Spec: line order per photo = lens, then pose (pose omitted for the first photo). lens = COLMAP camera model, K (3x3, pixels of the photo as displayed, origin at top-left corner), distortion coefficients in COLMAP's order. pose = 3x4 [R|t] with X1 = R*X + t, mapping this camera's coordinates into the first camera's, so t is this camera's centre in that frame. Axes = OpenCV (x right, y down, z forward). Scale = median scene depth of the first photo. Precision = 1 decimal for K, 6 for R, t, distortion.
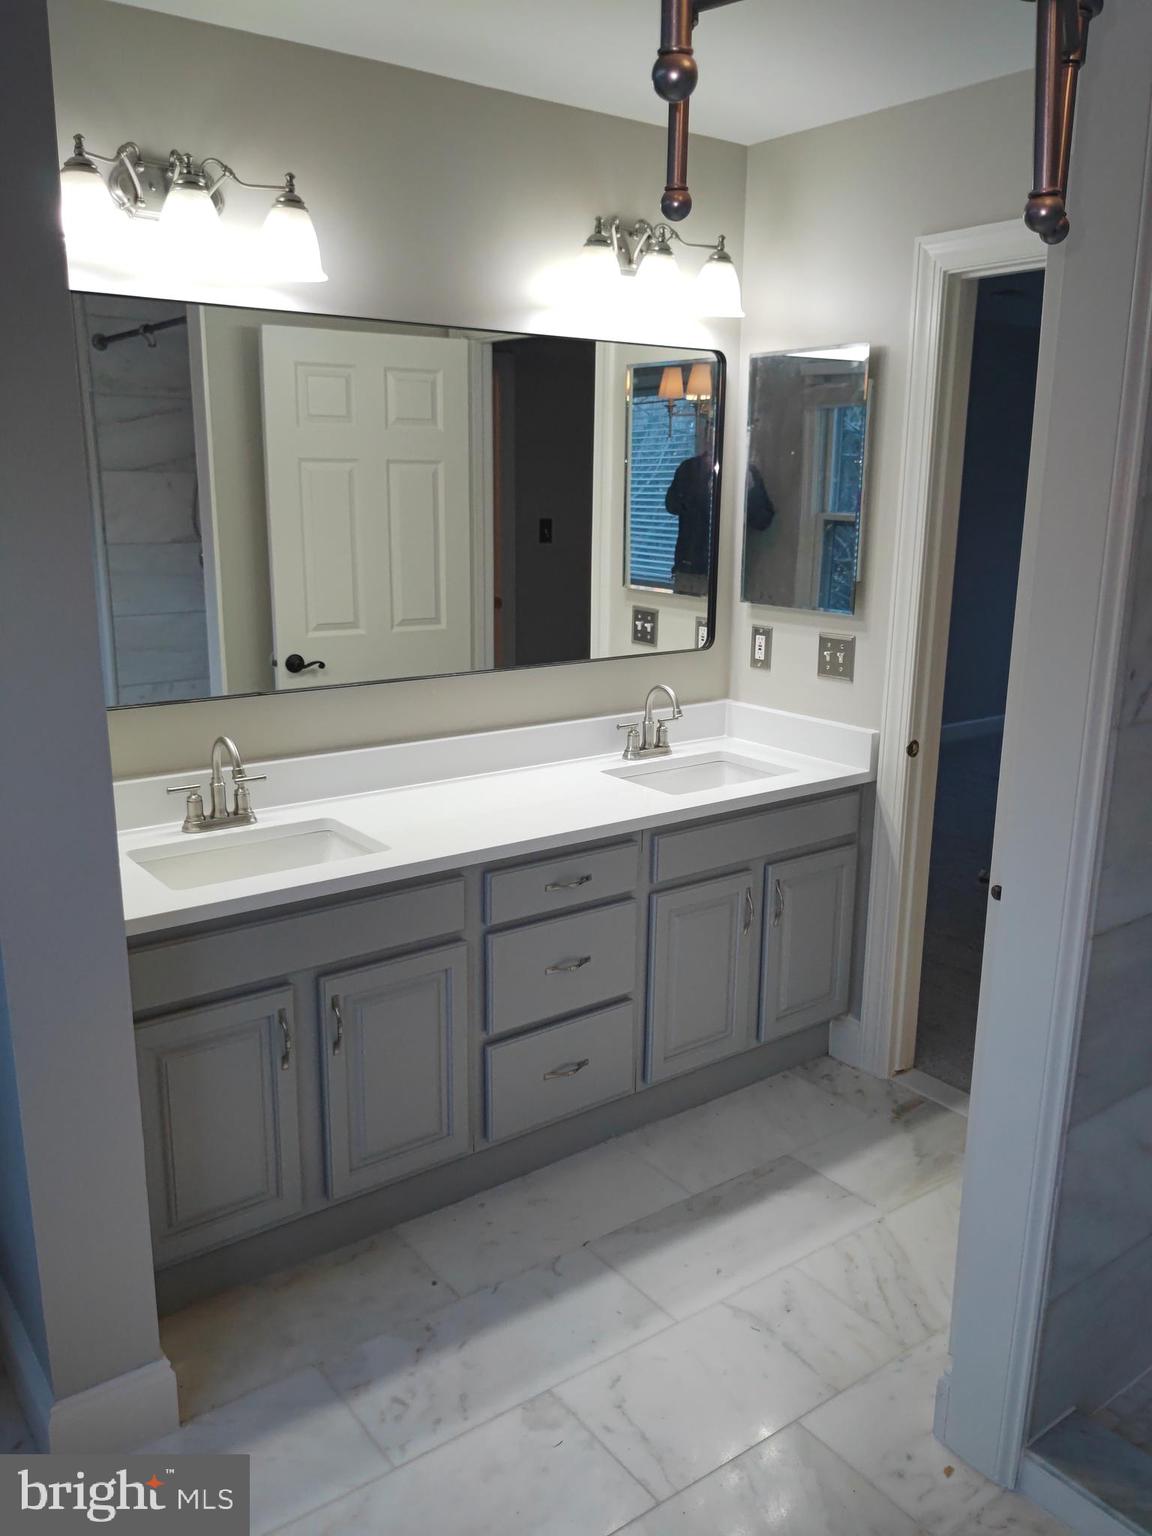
lens RADIAL K [[1223.1, 0, 576.0], [0, 1223.1, 768.0], [0, 0, 1]] dist [0.008574, -0.012852]
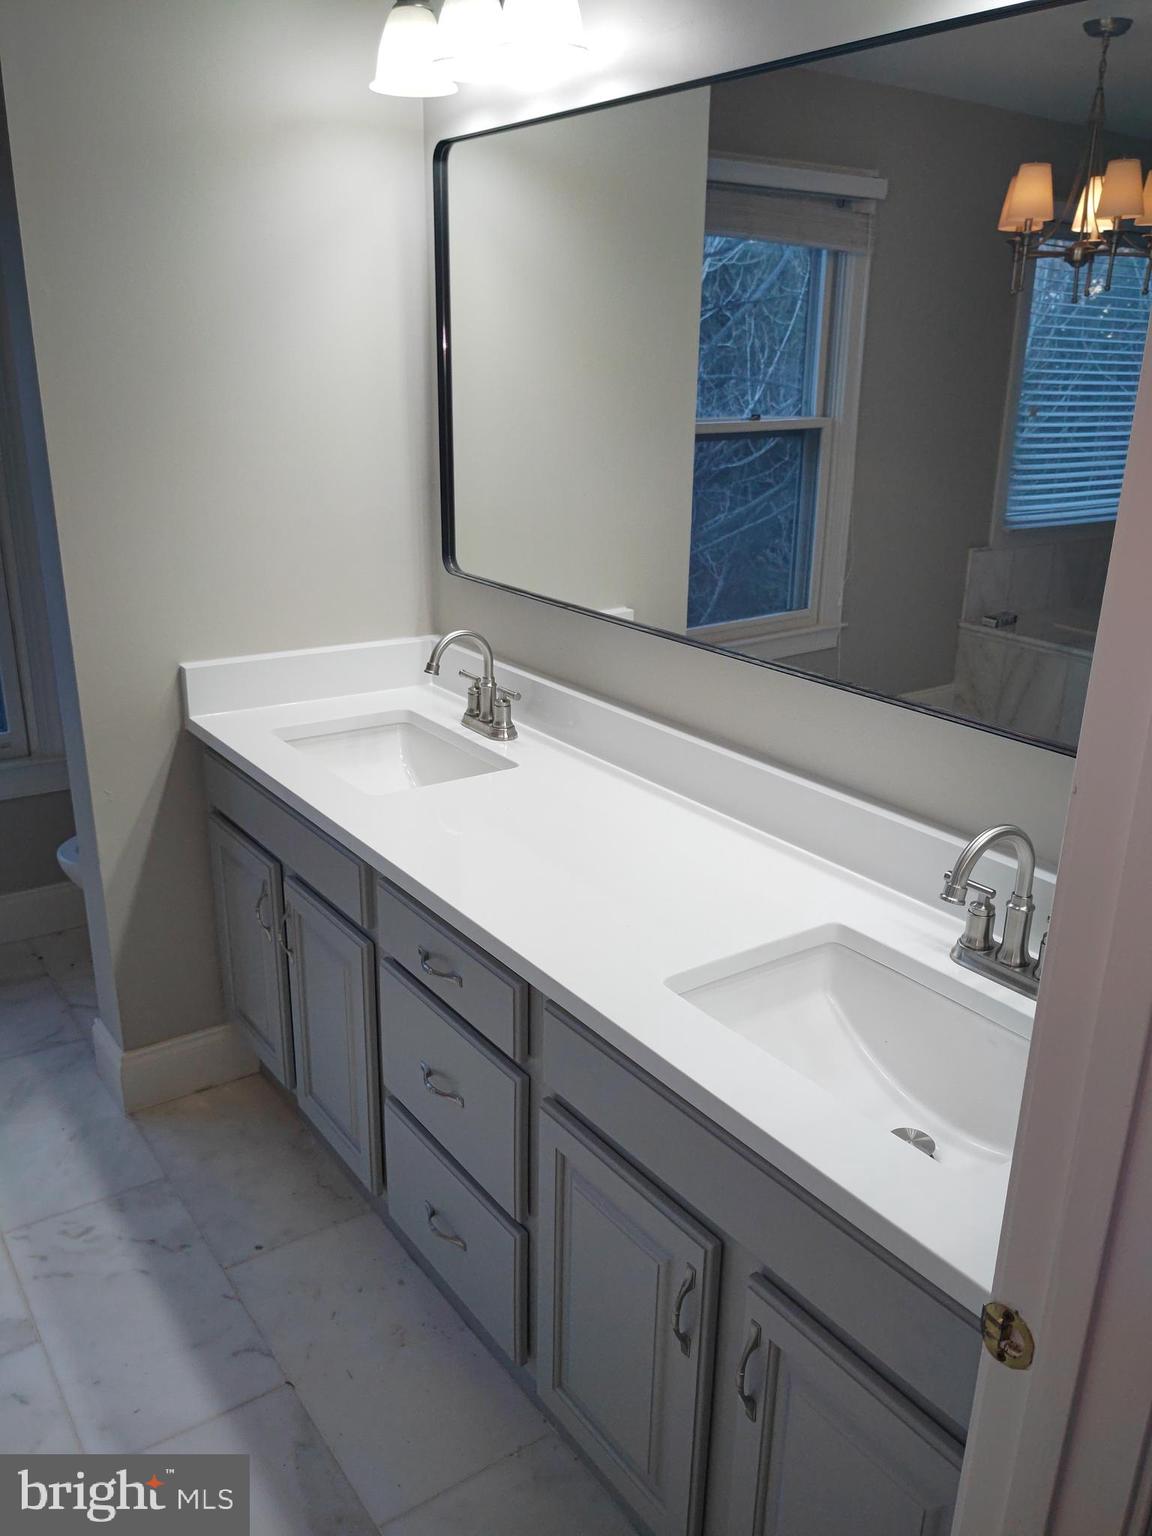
lens RADIAL K [[1223.1, 0, 576.0], [0, 1223.1, 768.0], [0, 0, 1]] dist [0.008574, -0.012852]
pose [[-0.033629, 0.311508, -0.949648, 0.616495], [-0.246099, 0.918348, 0.309955, -0.238545], [0.968661, 0.244131, 0.045779, 1.086248]]
